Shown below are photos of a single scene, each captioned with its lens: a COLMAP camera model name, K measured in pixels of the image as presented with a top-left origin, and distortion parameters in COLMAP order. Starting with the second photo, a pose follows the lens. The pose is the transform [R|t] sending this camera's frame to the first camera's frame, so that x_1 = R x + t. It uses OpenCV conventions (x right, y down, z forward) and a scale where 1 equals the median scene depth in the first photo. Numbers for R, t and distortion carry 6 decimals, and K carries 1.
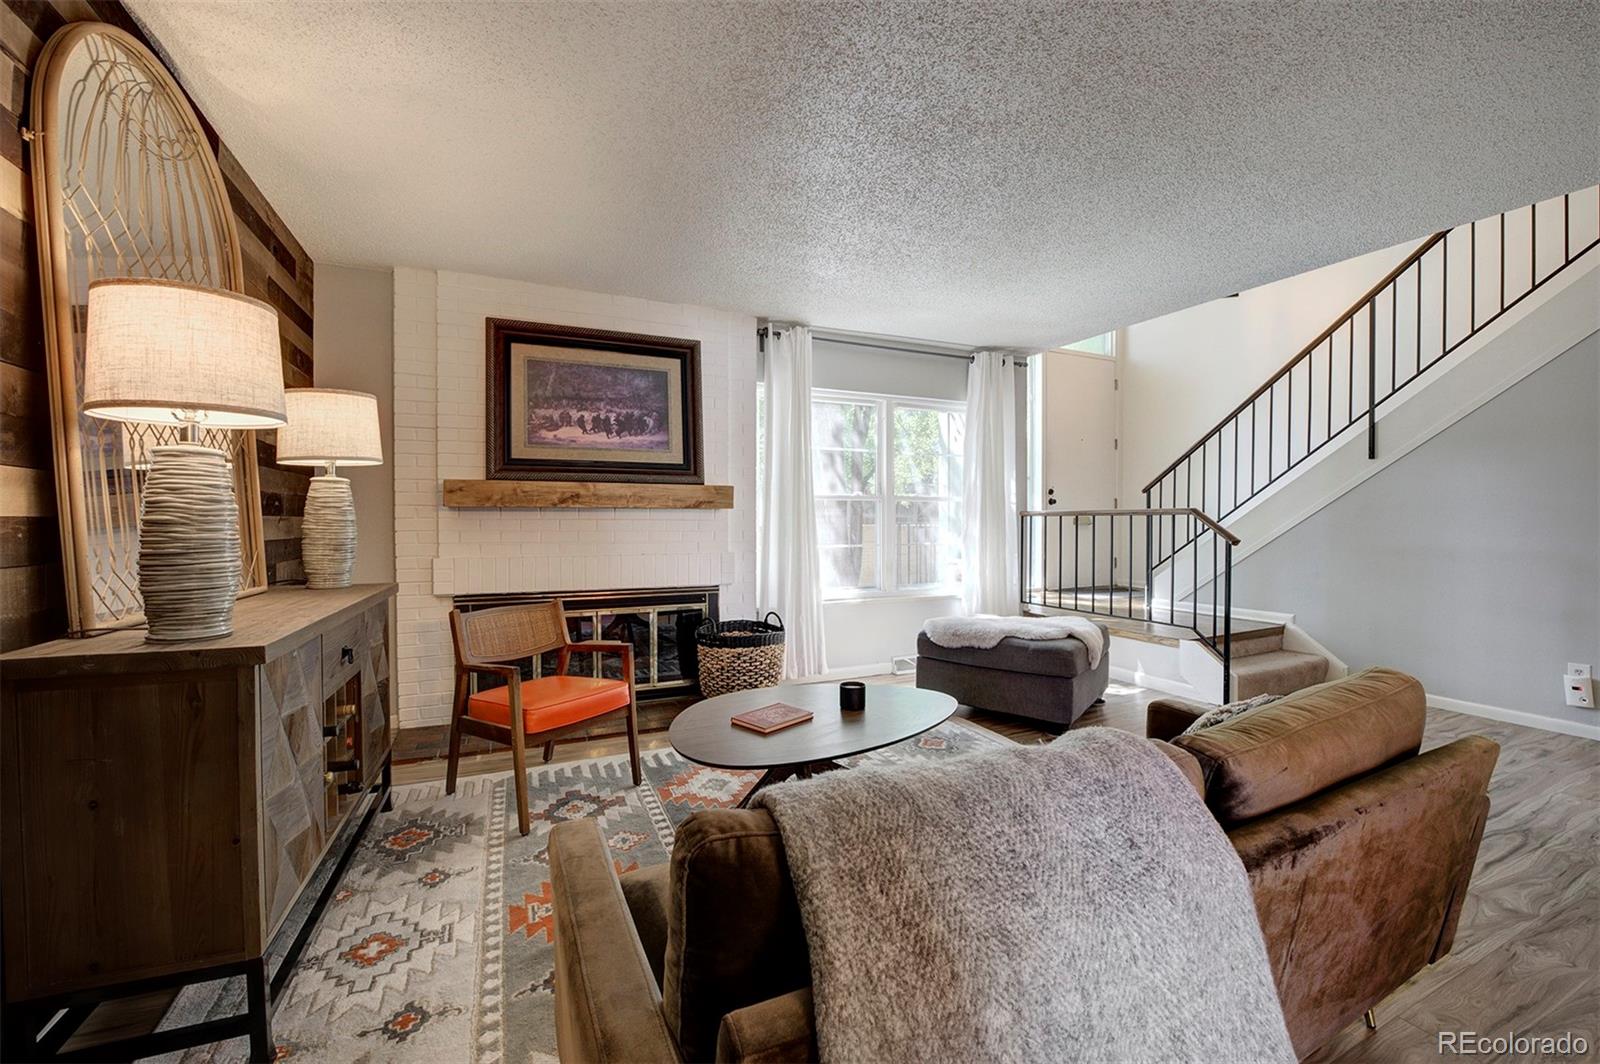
lens RADIAL K [[658.3, 0, 820.7], [0, 658.3, 532.3], [0, 0, 1]] dist [-0.025394, 0.000278]
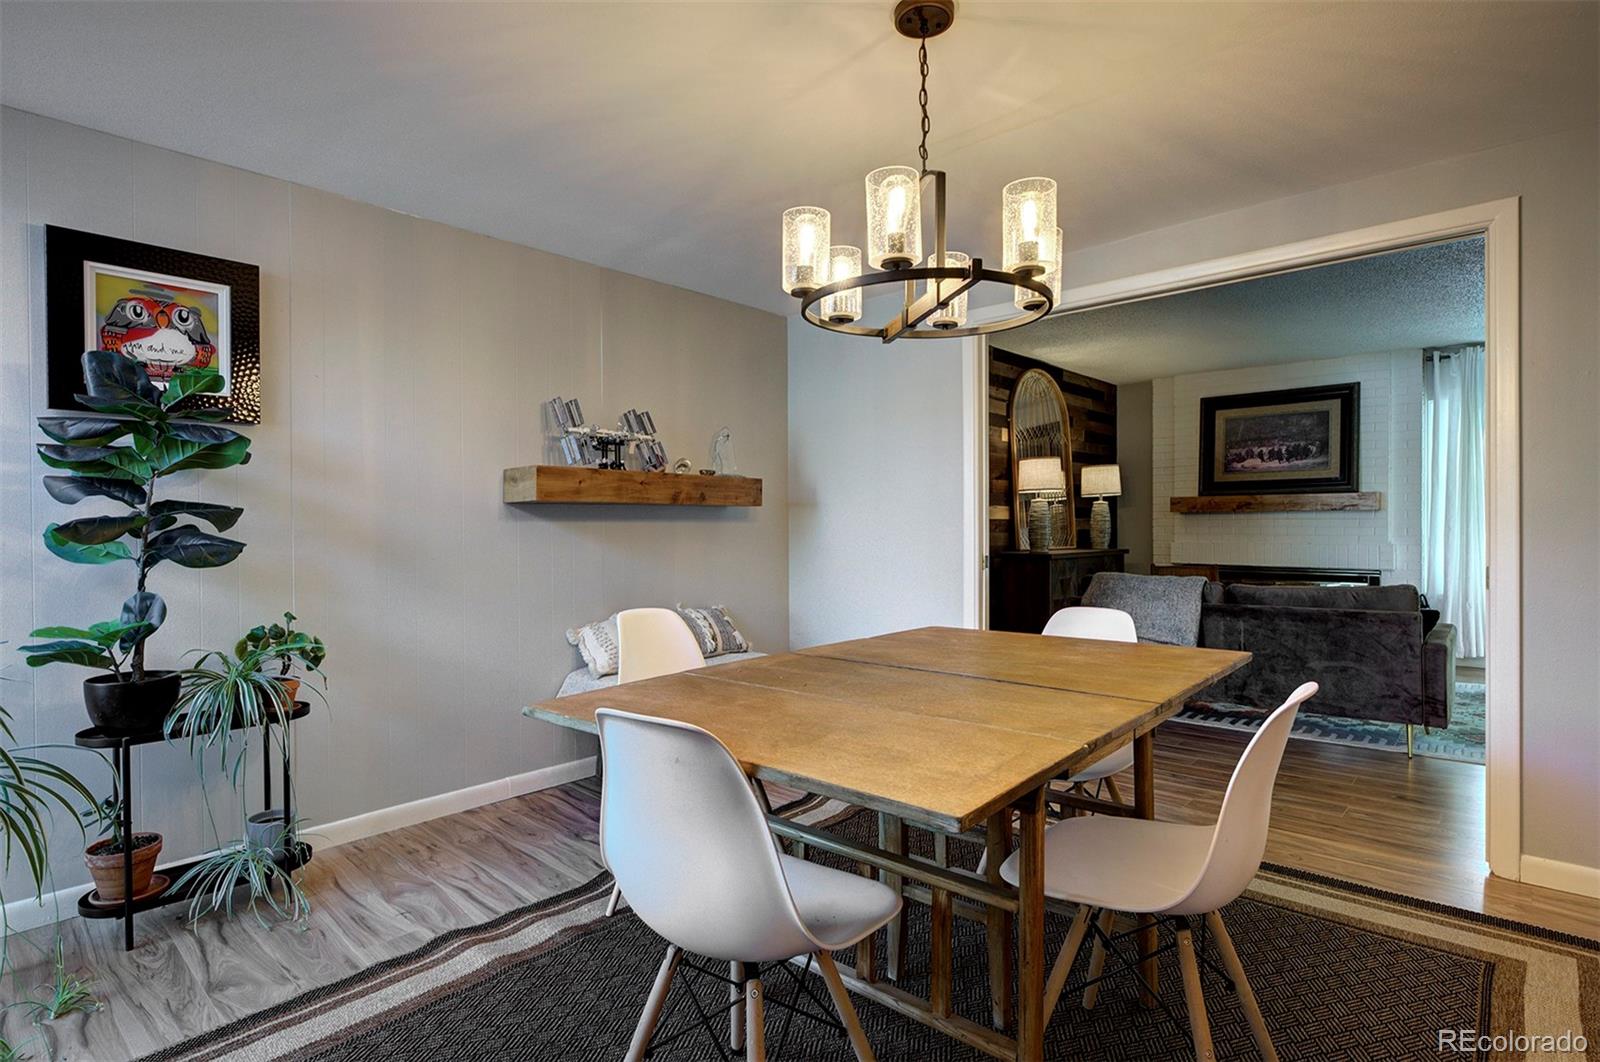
lens RADIAL K [[816.6, 0, 800.0], [0, 816.6, 531.0], [0, 0, 1]] dist [0.000467, -0.000107]
pose [[0.399393, 0.003938, -0.916771, 0.942445], [-0.014954, 0.999886, -0.002220, 0.027217], [0.916658, 0.014596, 0.399407, -0.723696]]
